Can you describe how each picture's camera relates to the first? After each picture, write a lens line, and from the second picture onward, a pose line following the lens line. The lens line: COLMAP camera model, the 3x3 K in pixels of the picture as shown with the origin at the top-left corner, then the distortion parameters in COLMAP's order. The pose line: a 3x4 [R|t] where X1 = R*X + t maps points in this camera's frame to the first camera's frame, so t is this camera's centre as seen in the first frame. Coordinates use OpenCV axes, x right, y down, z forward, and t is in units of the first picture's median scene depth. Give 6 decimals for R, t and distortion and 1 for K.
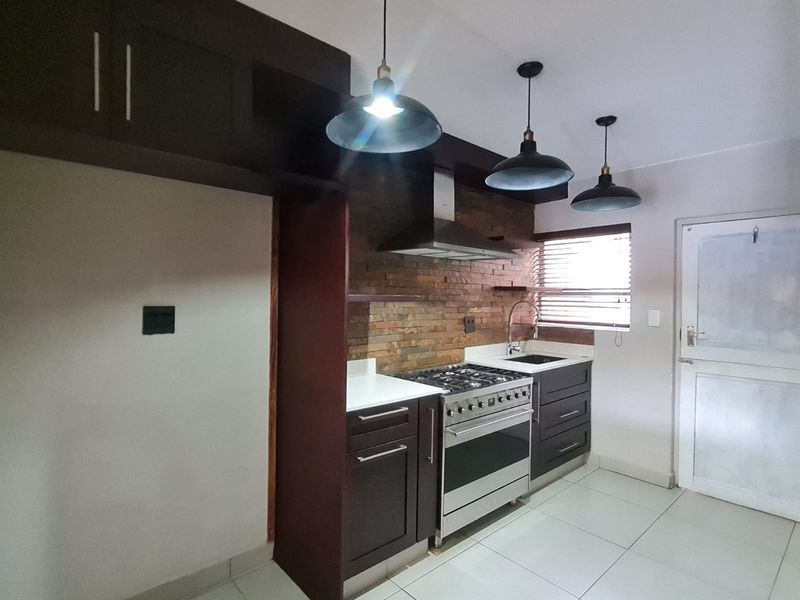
lens RADIAL K [[424.1, 0, 396.1], [0, 424.1, 296.9], [0, 0, 1]] dist [0.000775, -0.000686]
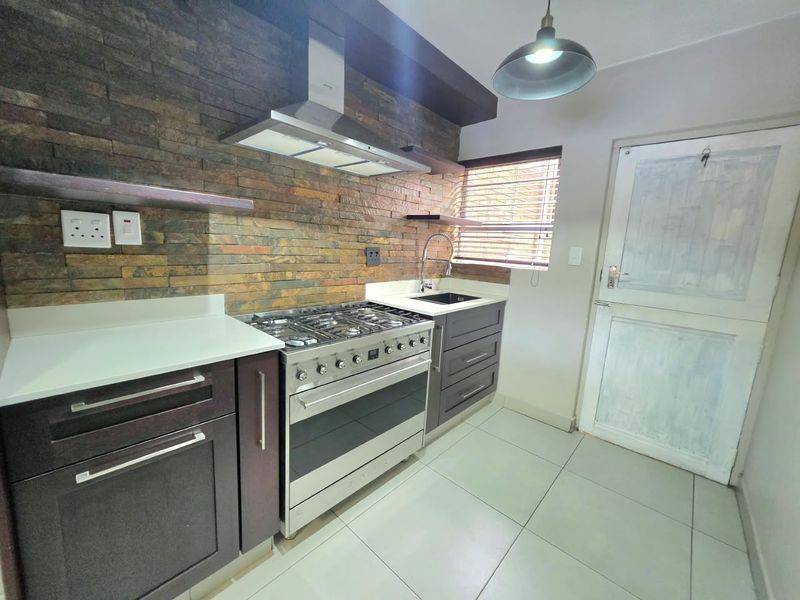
lens RADIAL K [[324.6, 0, 402.2], [0, 324.6, 296.4], [0, 0, 1]] dist [-0.006625, 0.001833]
pose [[0.993778, 0.021354, 0.109310, 0.185823], [-0.038277, 0.987149, 0.155149, 0.045689], [-0.104592, -0.158368, 0.981825, 0.383996]]
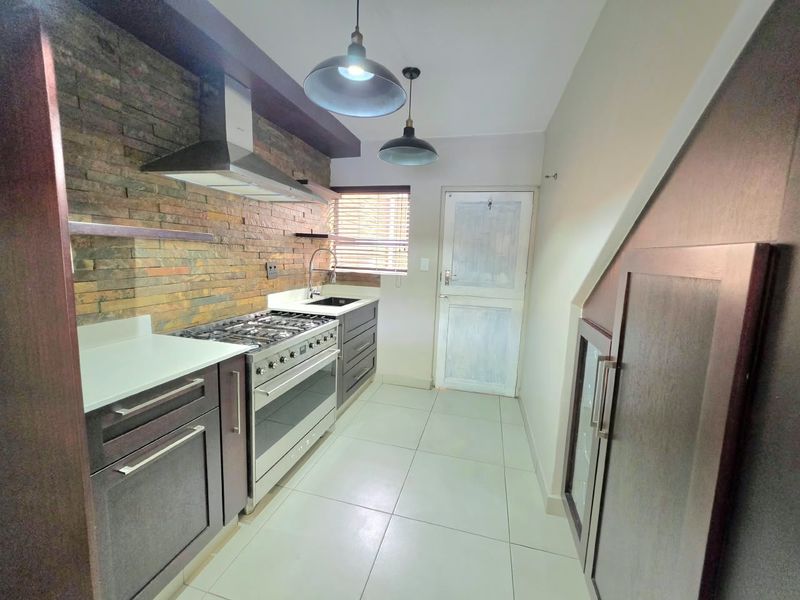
lens RADIAL K [[324.6, 0, 404.4], [0, 324.6, 296.5], [0, 0, 1]] dist [-0.006625, 0.001833]
pose [[0.828343, -0.052188, 0.557785, 0.007984], [-0.026910, 0.990796, 0.132665, 0.019336], [-0.559575, -0.124902, 0.819314, 0.242597]]
